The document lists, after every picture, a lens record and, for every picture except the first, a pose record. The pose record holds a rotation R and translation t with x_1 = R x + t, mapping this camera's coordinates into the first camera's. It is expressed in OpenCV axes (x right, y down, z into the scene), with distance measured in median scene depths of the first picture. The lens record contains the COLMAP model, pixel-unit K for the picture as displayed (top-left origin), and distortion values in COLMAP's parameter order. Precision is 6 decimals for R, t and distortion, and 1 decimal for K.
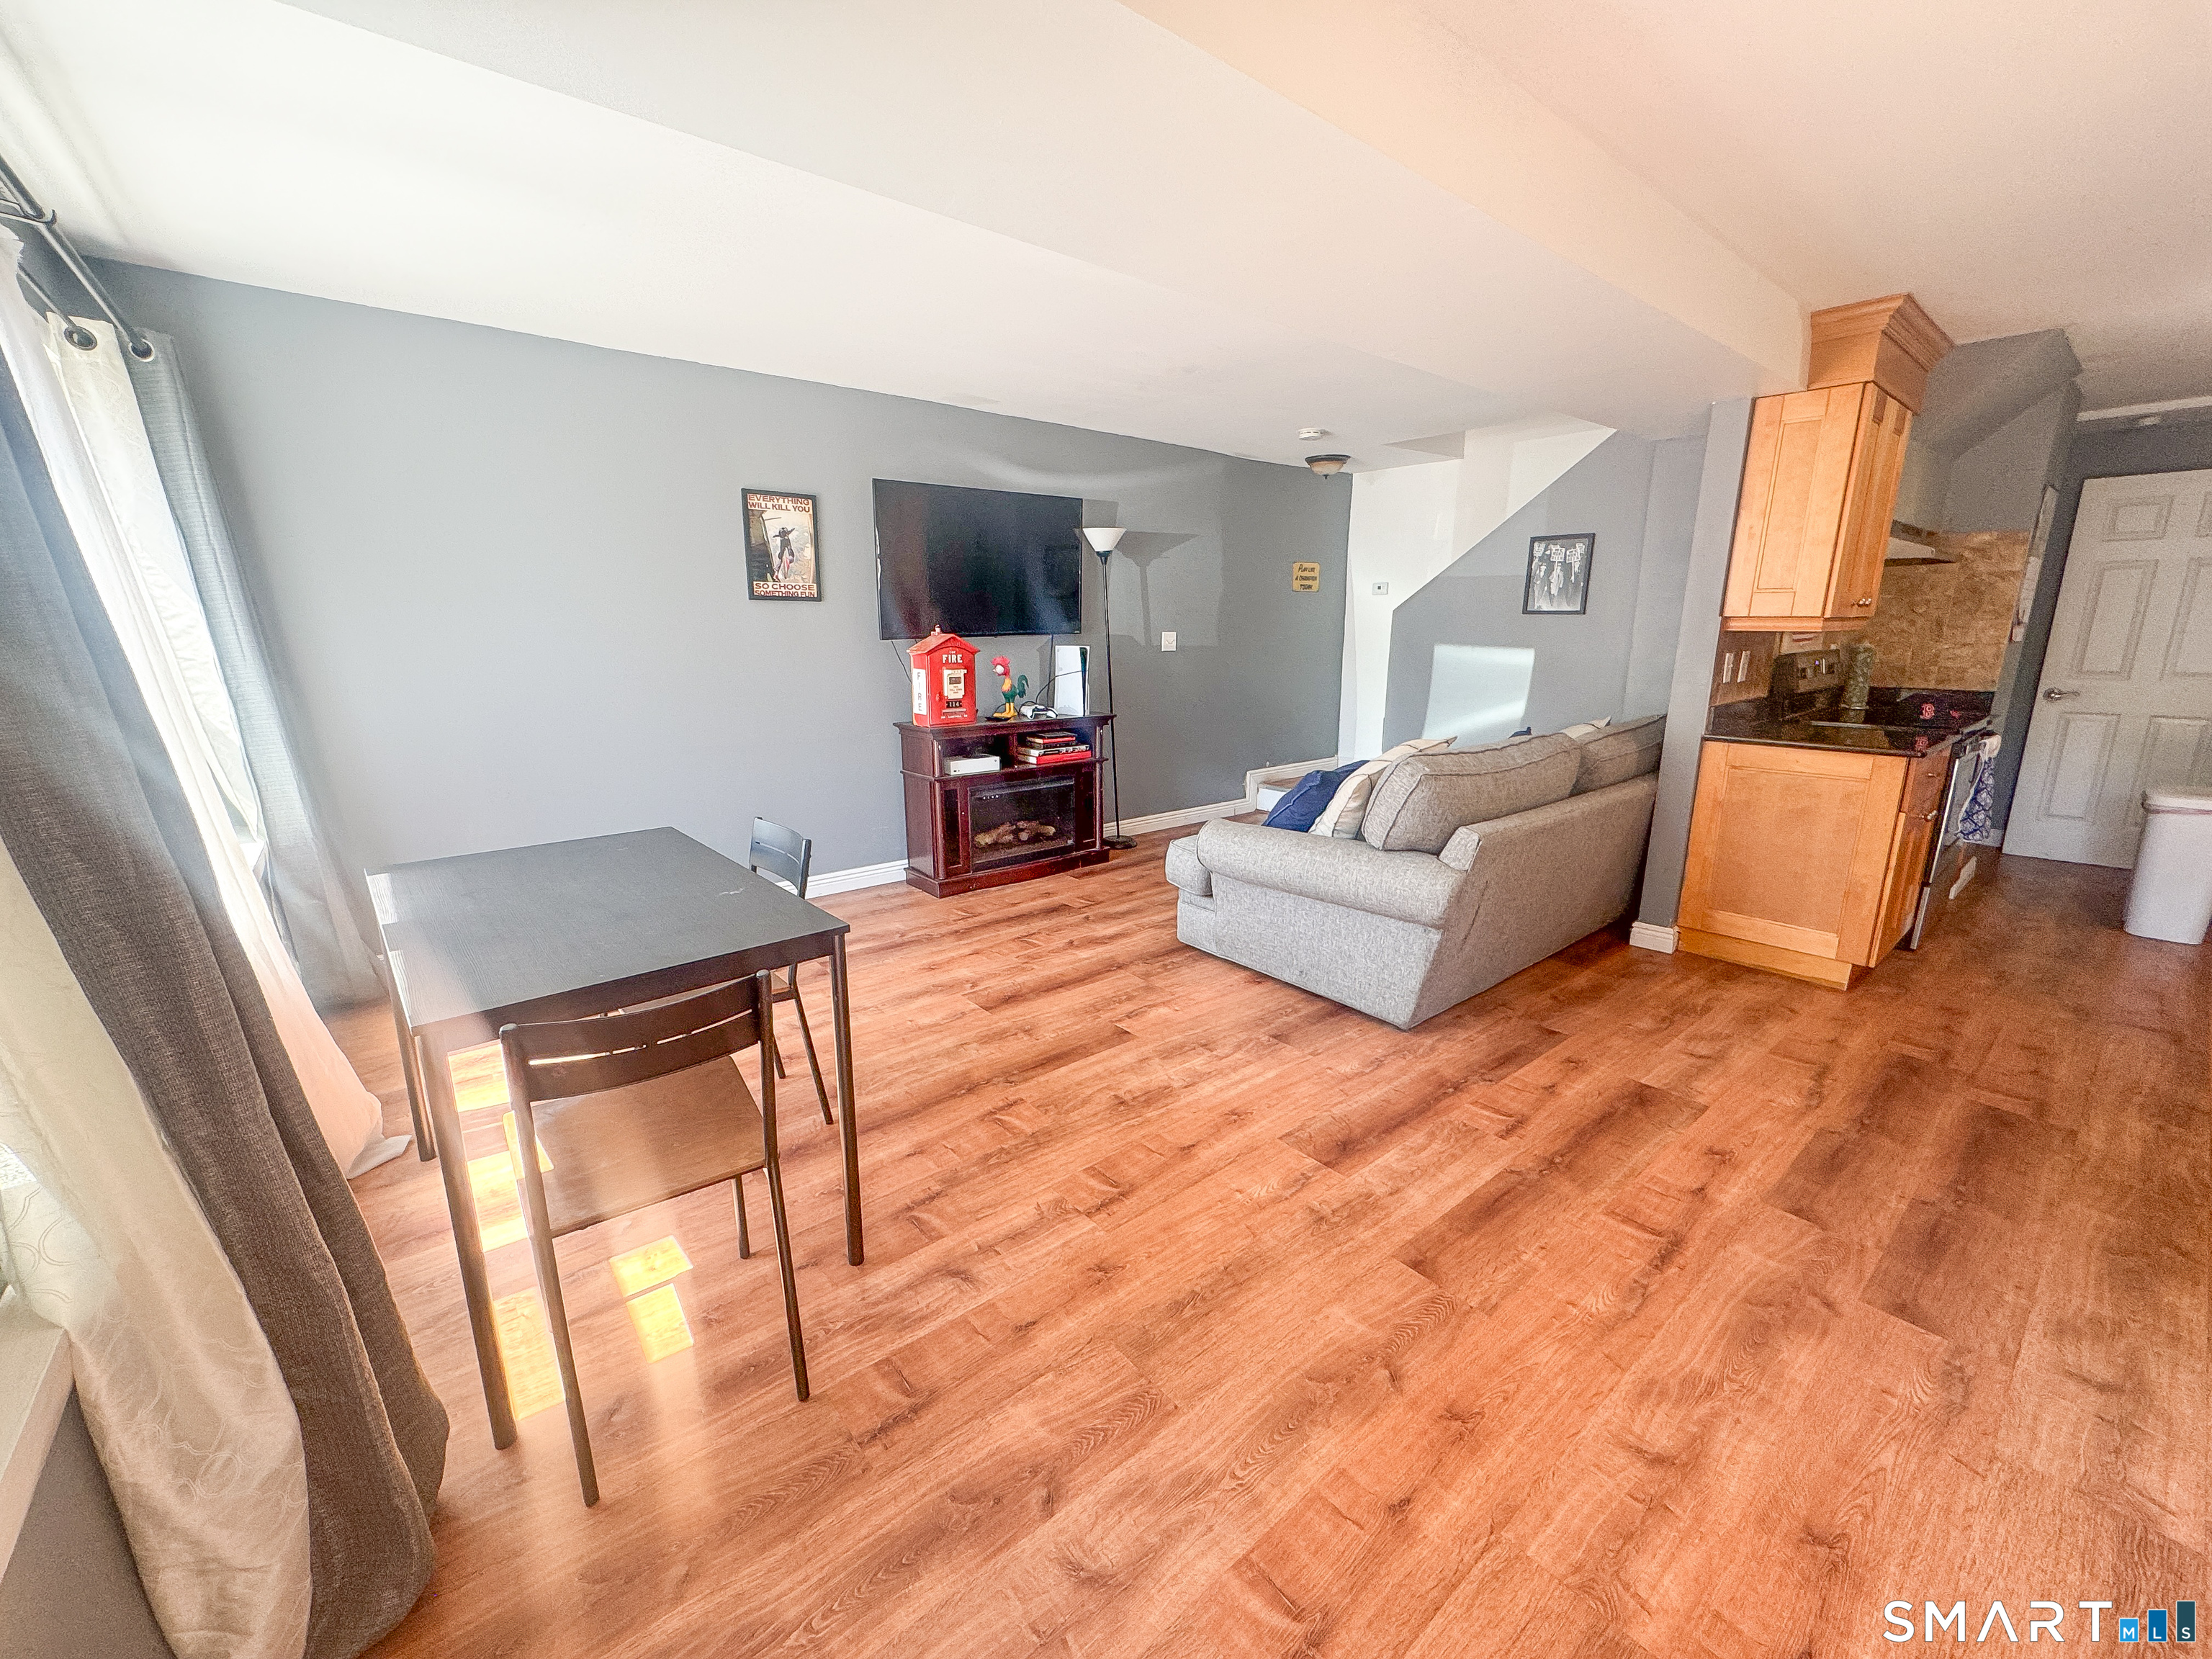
lens RADIAL K [[888.4, 0, 1104.7], [0, 888.4, 829.0], [0, 0, 1]] dist [0.000546, -0.000648]
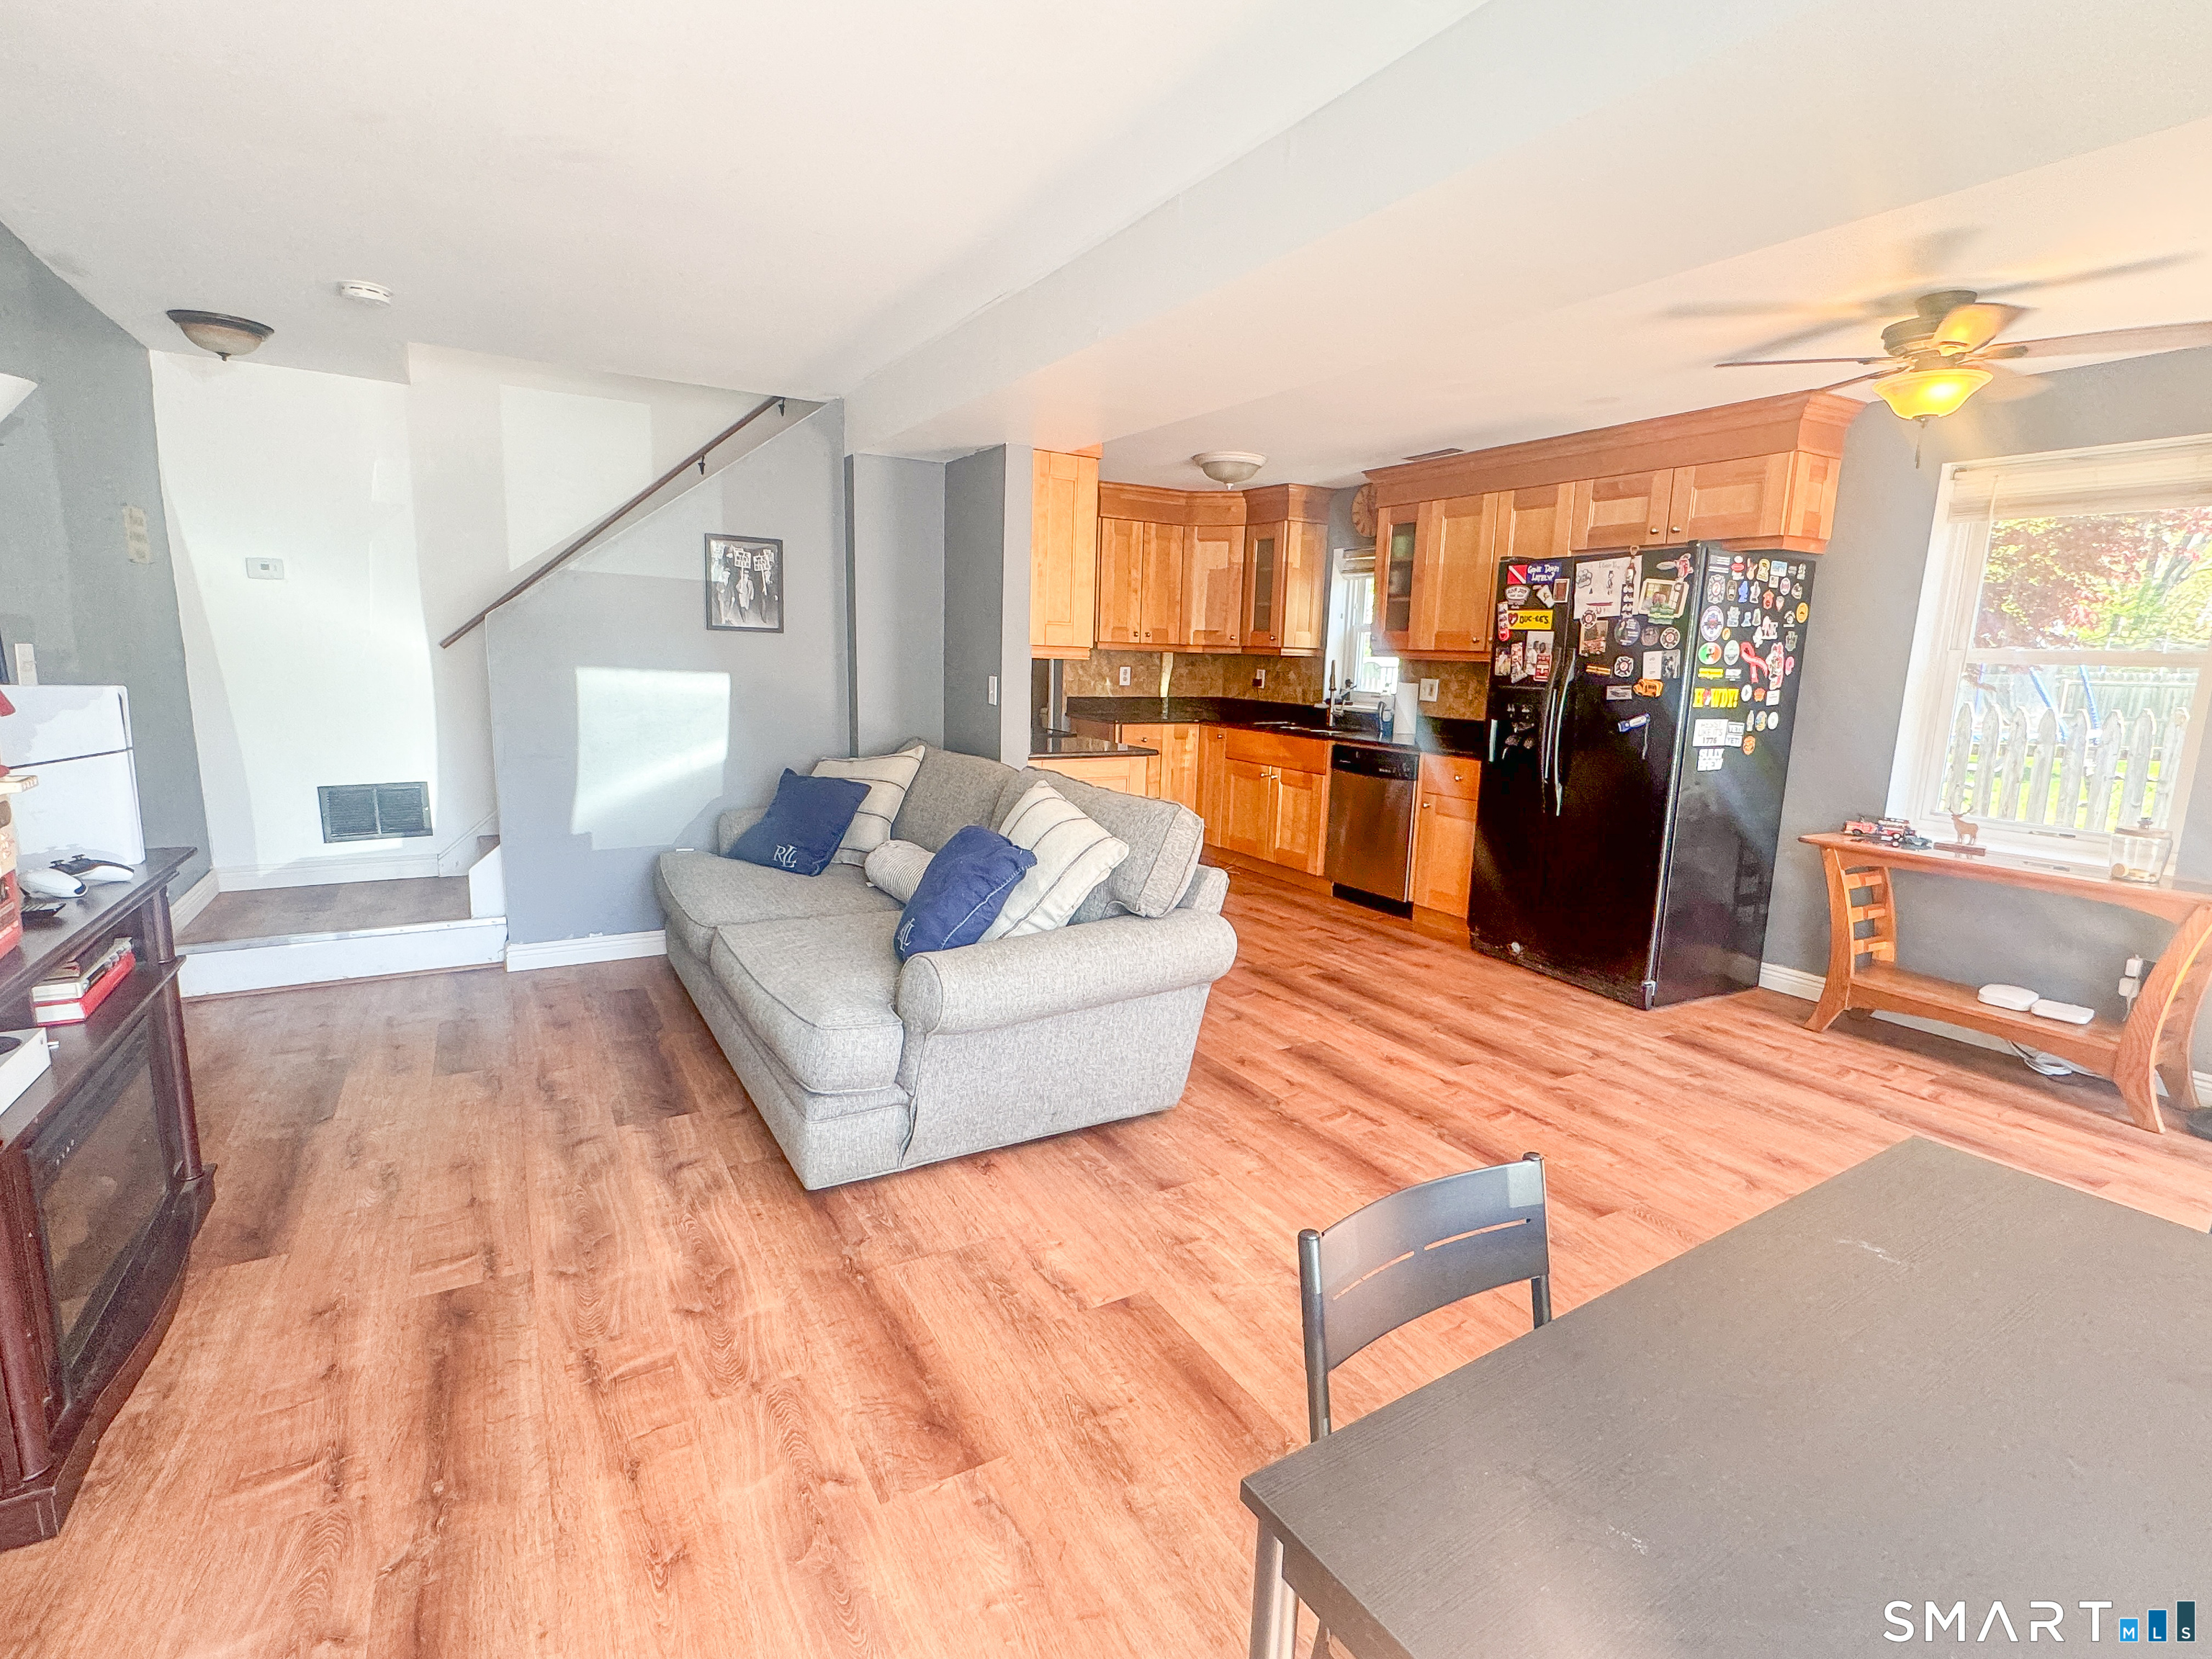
lens RADIAL K [[1050.8, 0, 1103.8], [0, 1050.8, 834.5], [0, 0, 1]] dist [-0.002175, 0.000807]
pose [[0.157565, -0.165003, 0.973626, -0.519880], [0.194524, 0.971810, 0.133215, -0.154999], [-0.968160, 0.168404, 0.185221, 0.662357]]
